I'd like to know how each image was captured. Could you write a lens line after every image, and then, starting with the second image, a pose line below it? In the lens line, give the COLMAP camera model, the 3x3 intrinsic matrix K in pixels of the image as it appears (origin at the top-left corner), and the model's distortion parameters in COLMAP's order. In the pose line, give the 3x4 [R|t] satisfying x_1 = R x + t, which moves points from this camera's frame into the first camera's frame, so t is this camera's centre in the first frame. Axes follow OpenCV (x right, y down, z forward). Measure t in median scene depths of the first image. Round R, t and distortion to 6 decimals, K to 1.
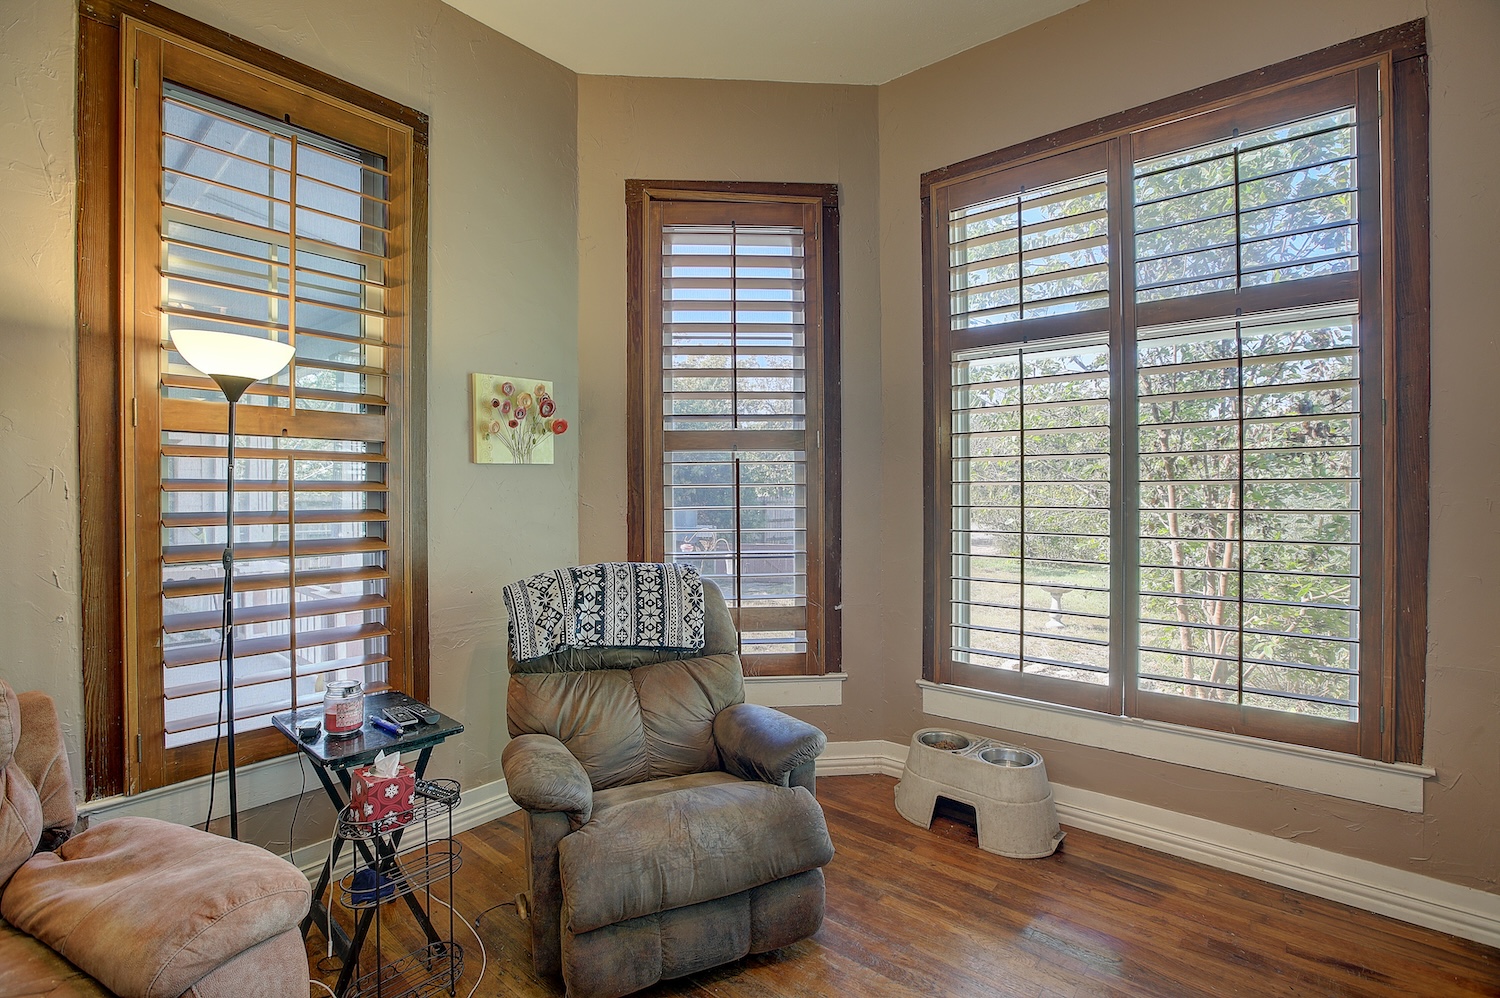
lens RADIAL K [[690.3, 0, 743.9], [0, 690.3, 491.8], [0, 0, 1]] dist [-0.047552, 0.013404]
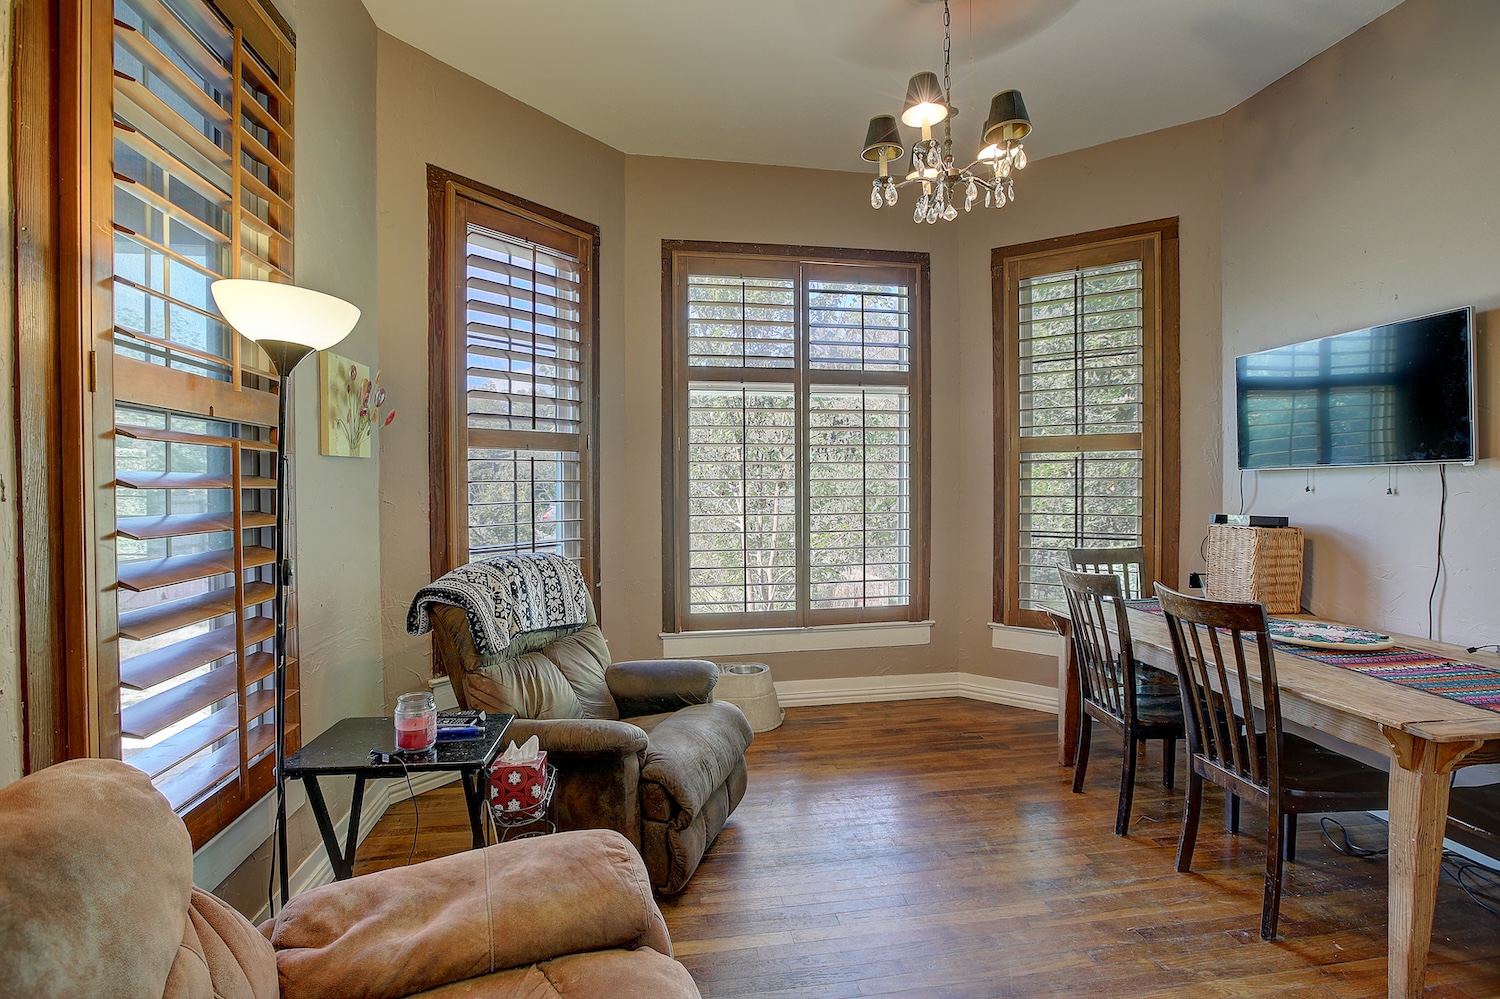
lens RADIAL K [[690.3, 0, 749.7], [0, 690.3, 499.6], [0, 0, 1]] dist [-0.047552, 0.013404]
pose [[0.652911, -0.017702, 0.757228, -0.738392], [0.007117, 0.999826, 0.017236, 0.002892], [-0.757401, -0.005864, 0.652924, 0.038982]]
